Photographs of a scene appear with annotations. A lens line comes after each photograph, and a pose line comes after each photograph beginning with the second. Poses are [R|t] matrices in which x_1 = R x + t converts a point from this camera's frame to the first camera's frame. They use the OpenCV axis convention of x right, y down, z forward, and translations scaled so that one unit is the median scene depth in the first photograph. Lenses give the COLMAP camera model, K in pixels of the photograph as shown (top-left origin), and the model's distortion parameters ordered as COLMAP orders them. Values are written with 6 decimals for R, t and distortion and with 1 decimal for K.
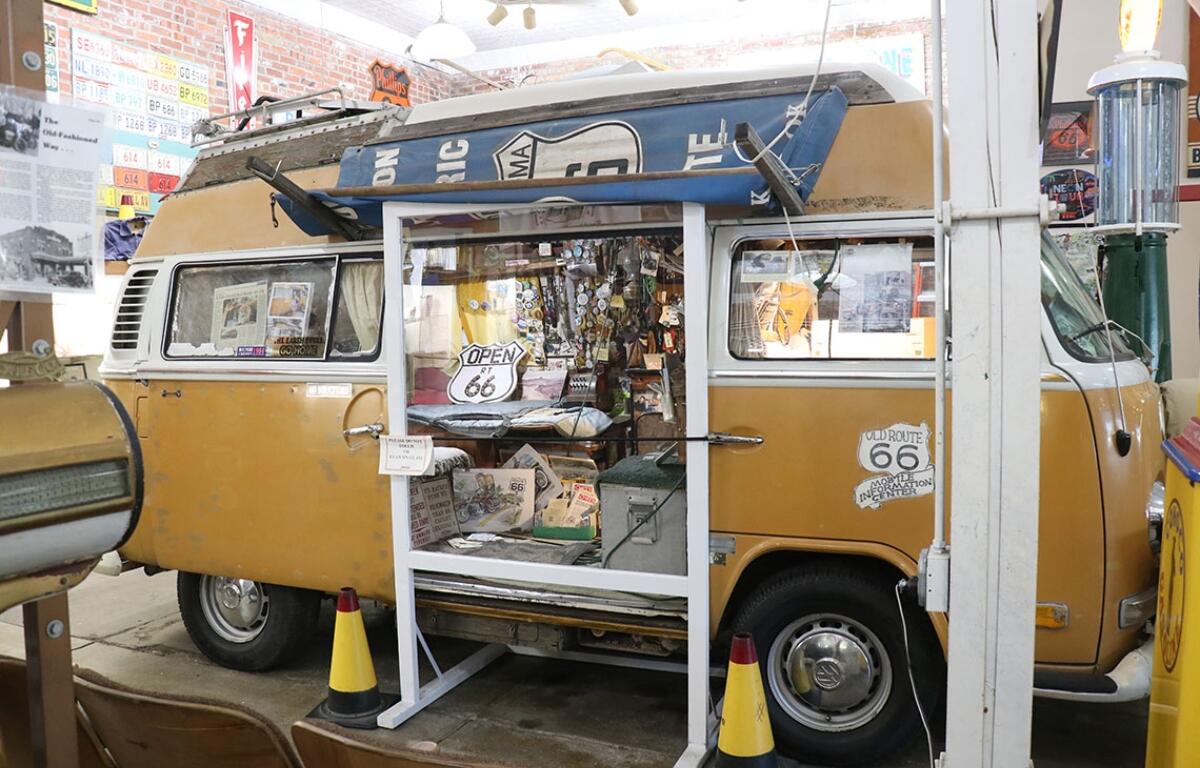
lens RADIAL K [[975.4, 0, 601.6], [0, 975.4, 372.5], [0, 0, 1]] dist [-0.014752, 0.032380]
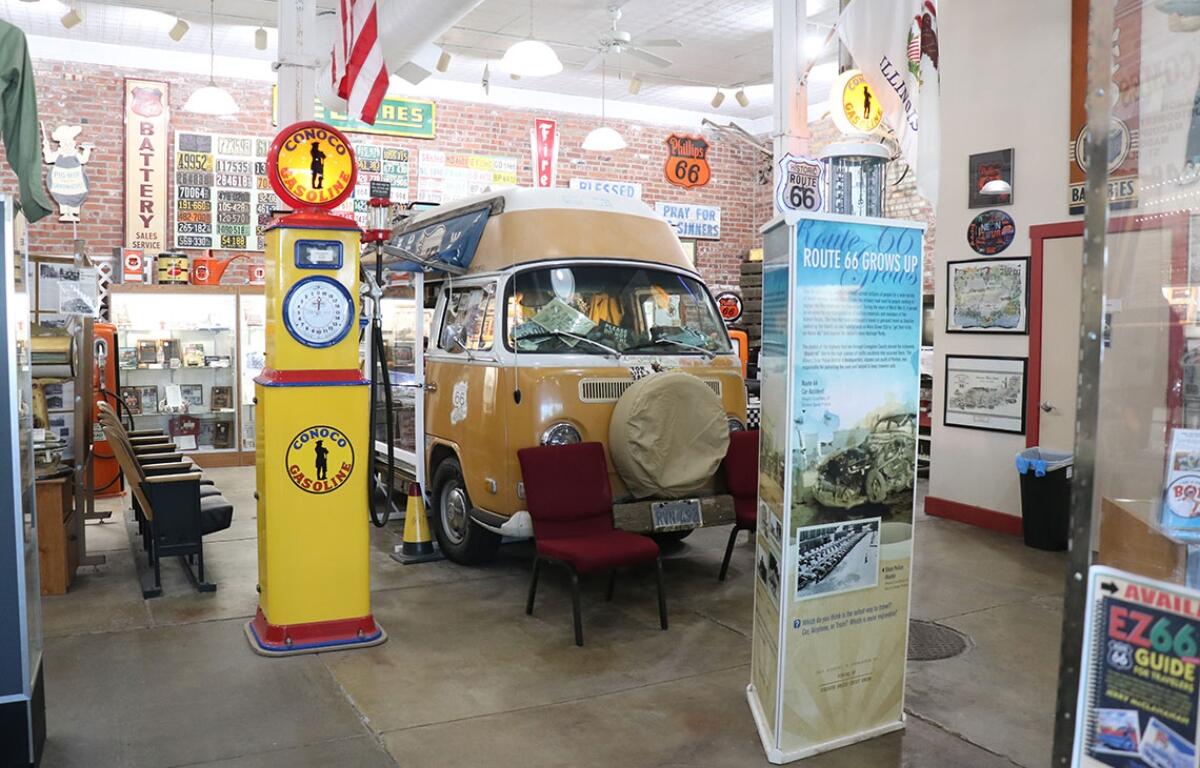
lens RADIAL K [[975.4, 0, 600.6], [0, 975.4, 391.2], [0, 0, 1]] dist [-0.014752, 0.032380]
pose [[0.809867, 0.065828, -0.582909, 0.582609], [-0.068287, 0.997507, 0.017774, 0.010402], [0.582626, 0.025410, 0.812343, -0.138813]]
